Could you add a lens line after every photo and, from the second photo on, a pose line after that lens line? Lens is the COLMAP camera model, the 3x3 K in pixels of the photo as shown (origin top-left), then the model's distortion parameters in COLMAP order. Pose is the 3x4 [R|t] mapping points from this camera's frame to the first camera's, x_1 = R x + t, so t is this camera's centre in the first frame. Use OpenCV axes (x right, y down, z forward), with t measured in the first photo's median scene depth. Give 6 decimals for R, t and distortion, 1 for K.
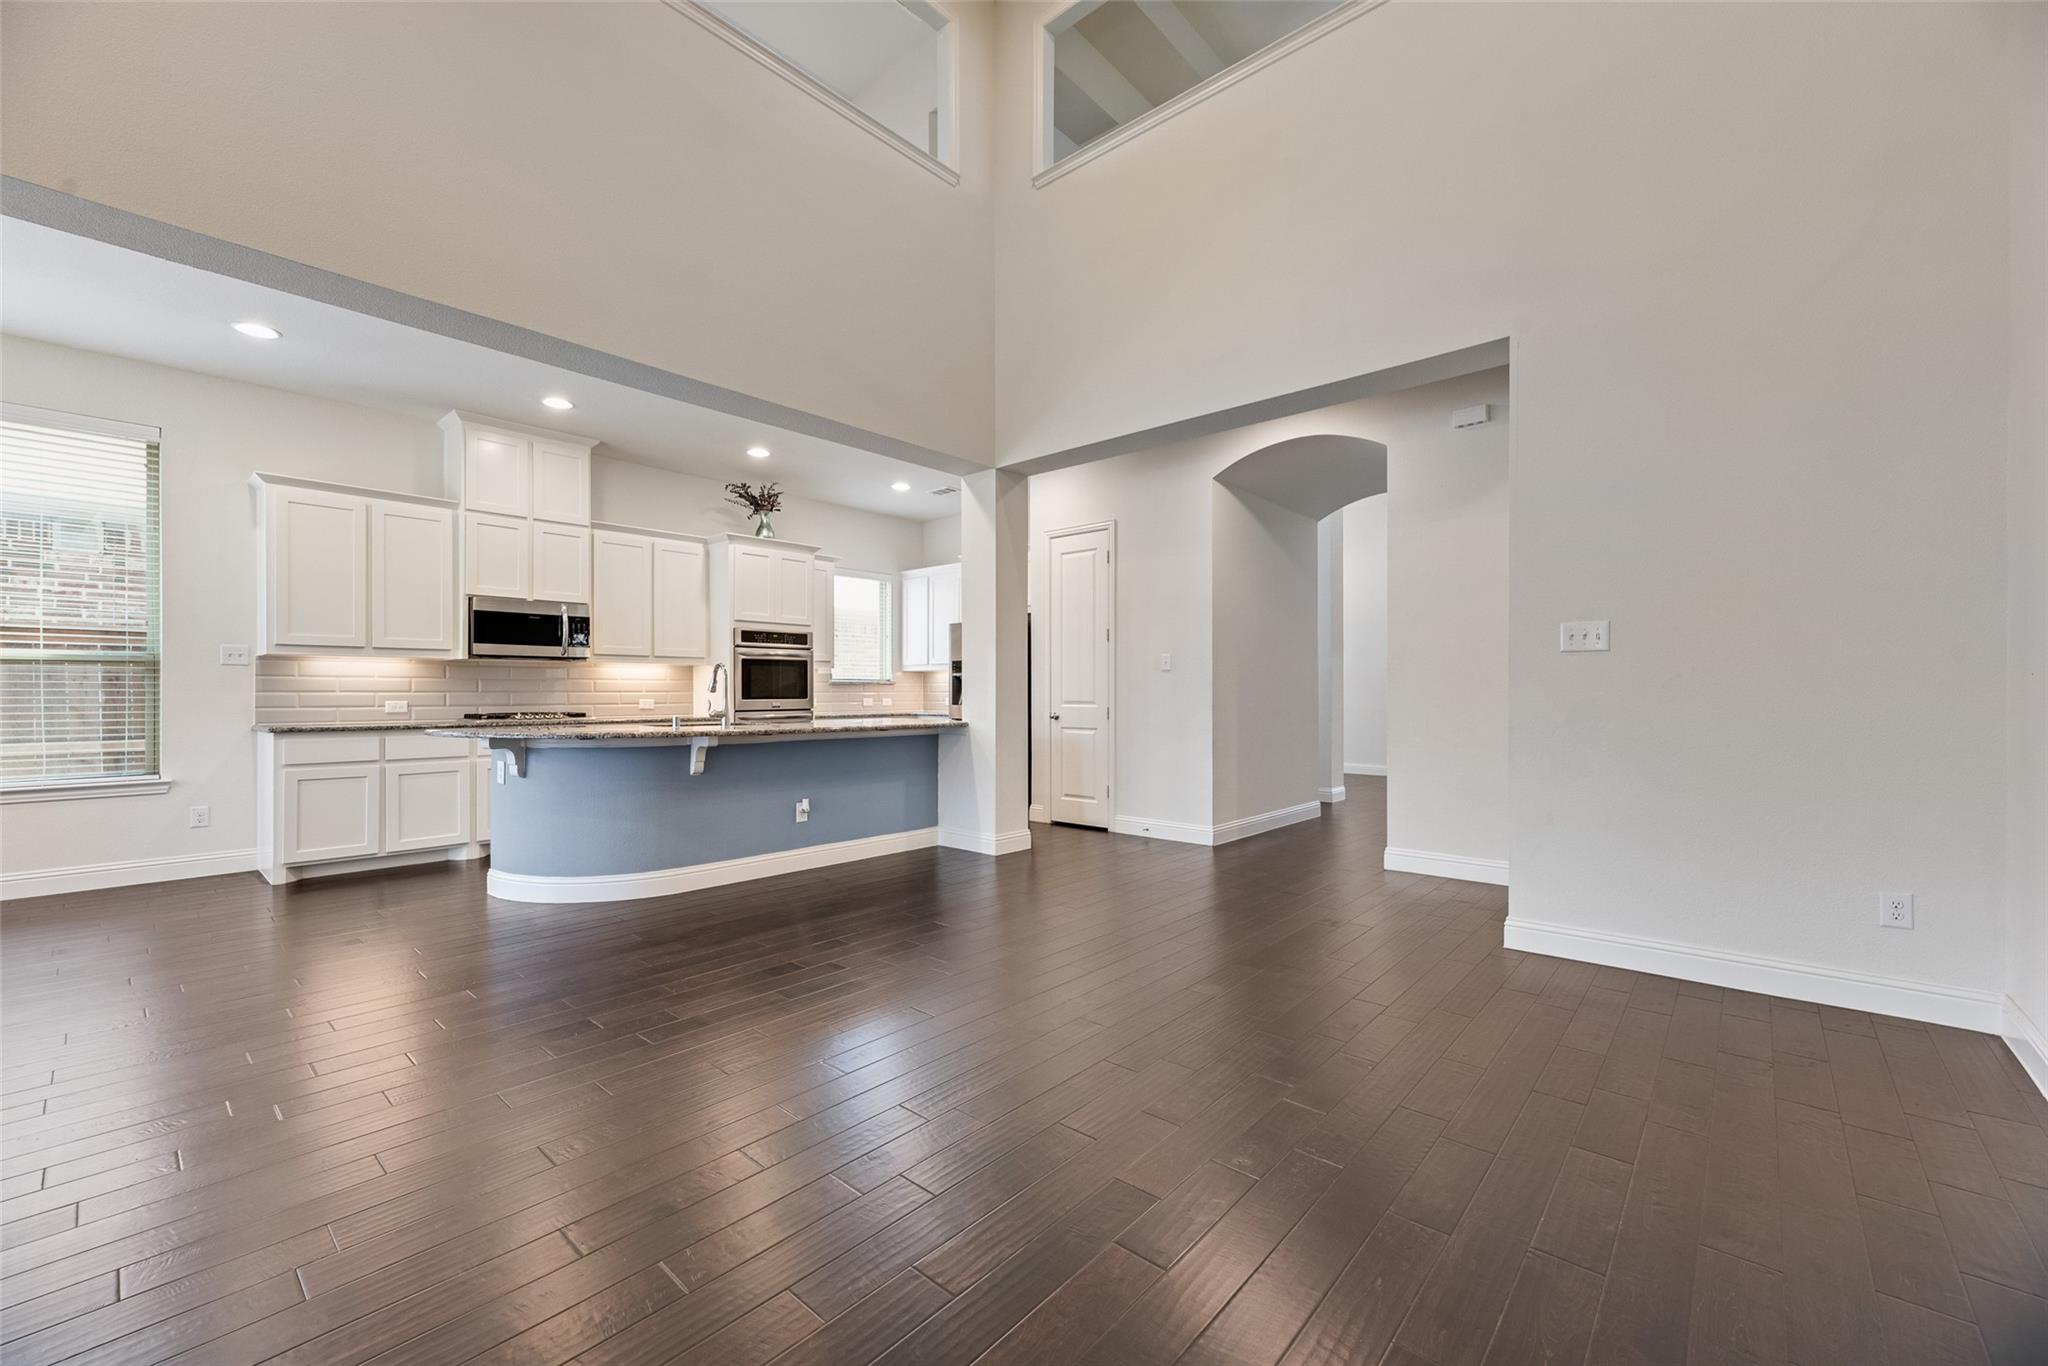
lens RADIAL K [[830.6, 0, 1021.1], [0, 830.6, 693.8], [0, 0, 1]] dist [0.001788, 0.000224]
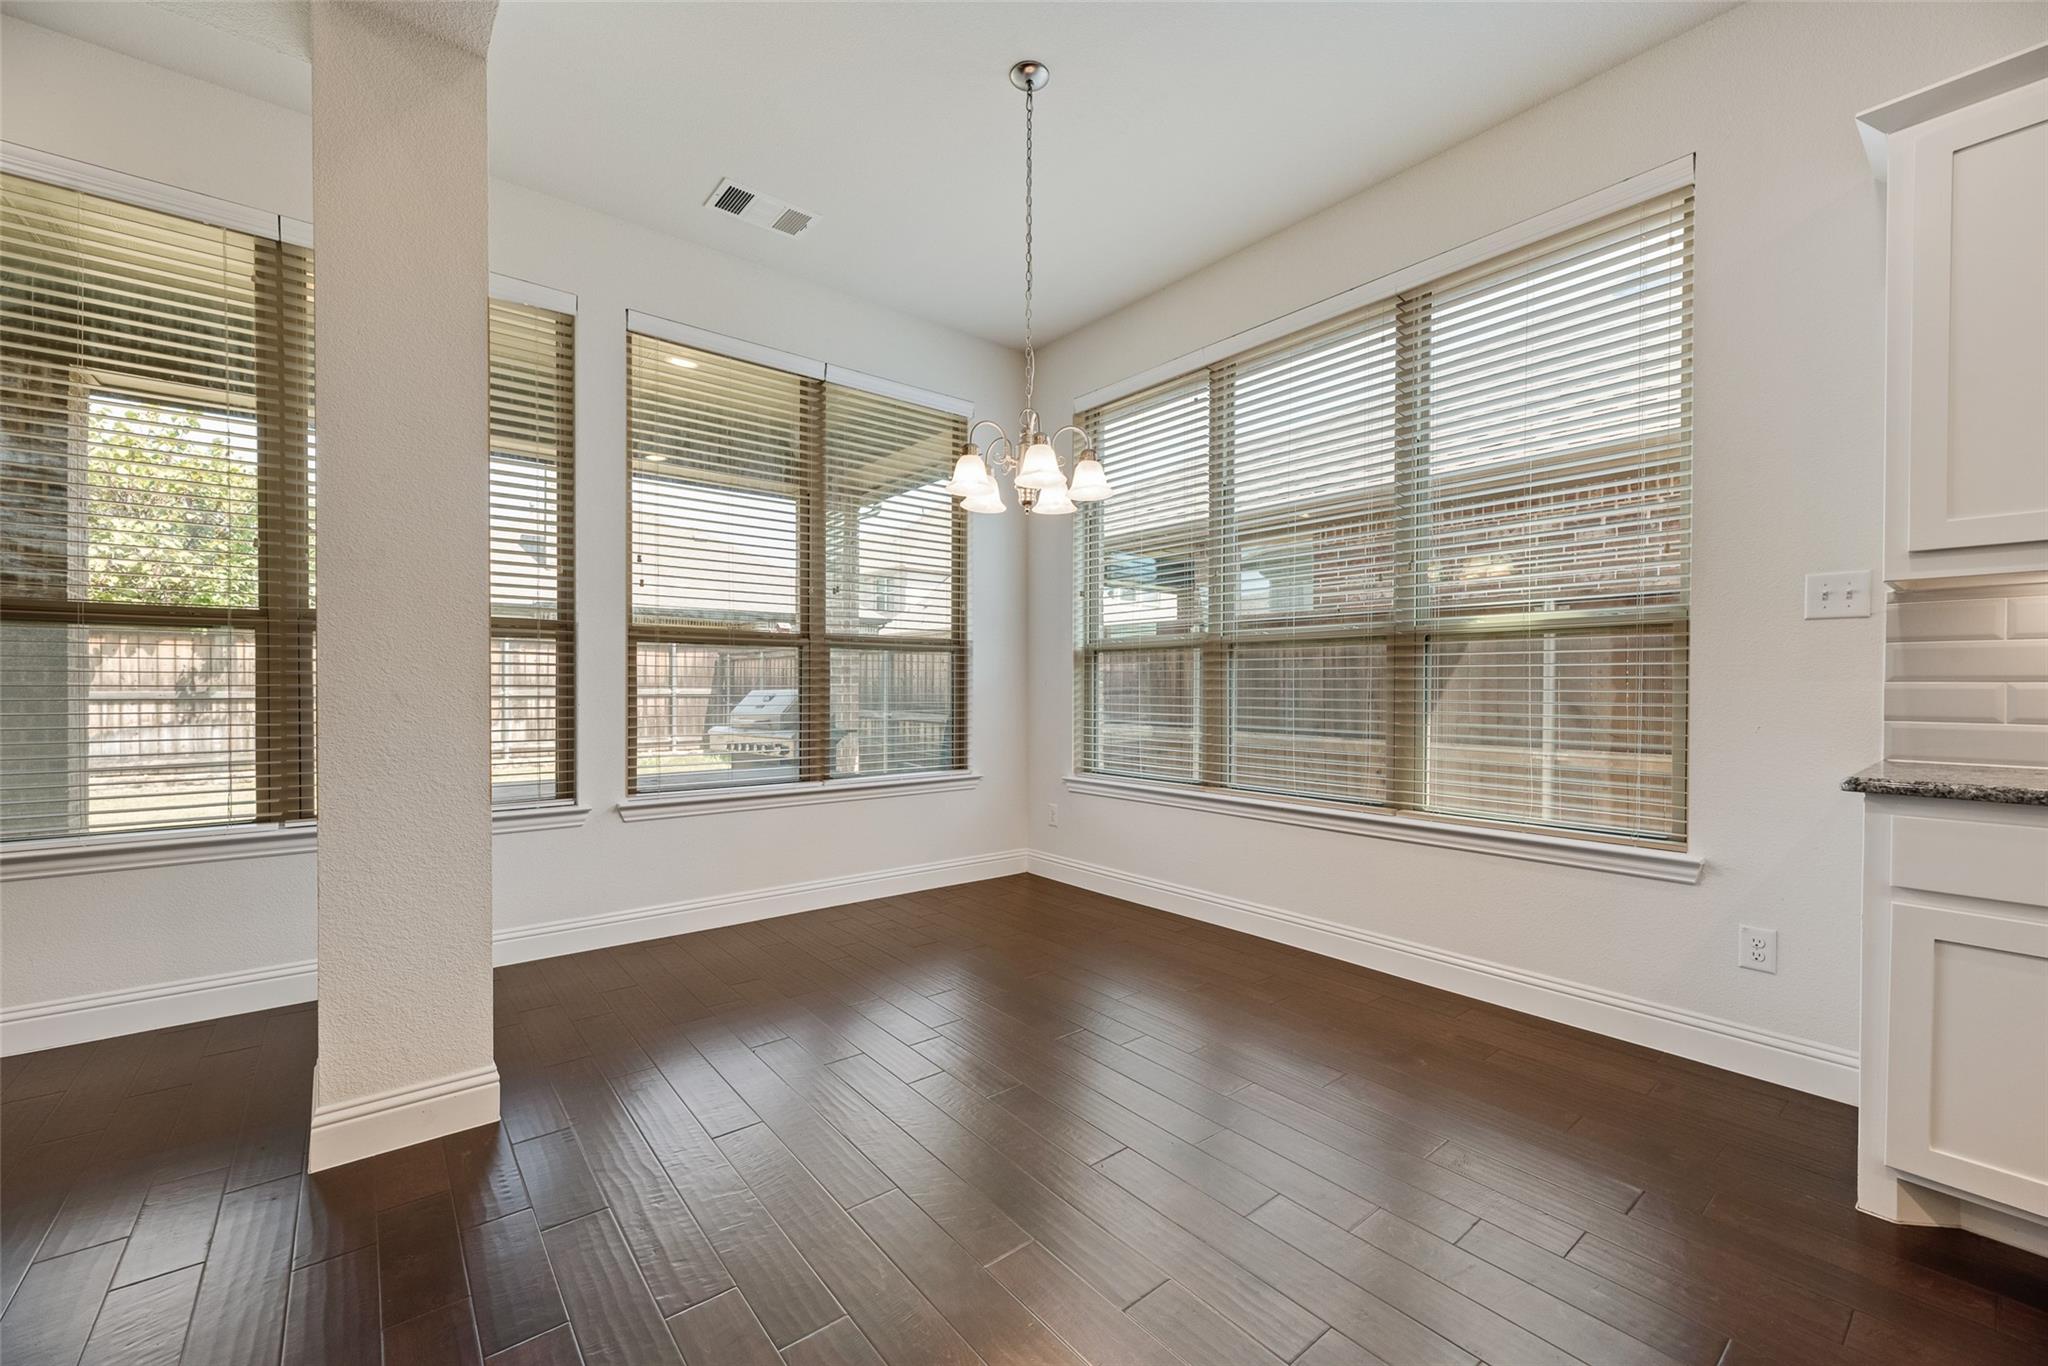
lens RADIAL K [[830.6, 0, 1024.2], [0, 830.6, 692.6], [0, 0, 1]] dist [0.001788, 0.000224]
pose [[-0.165260, 0.010169, -0.986198, -0.469587], [0.003379, 0.999947, 0.009744, -0.001617], [0.986244, -0.001722, -0.165285, 0.684662]]
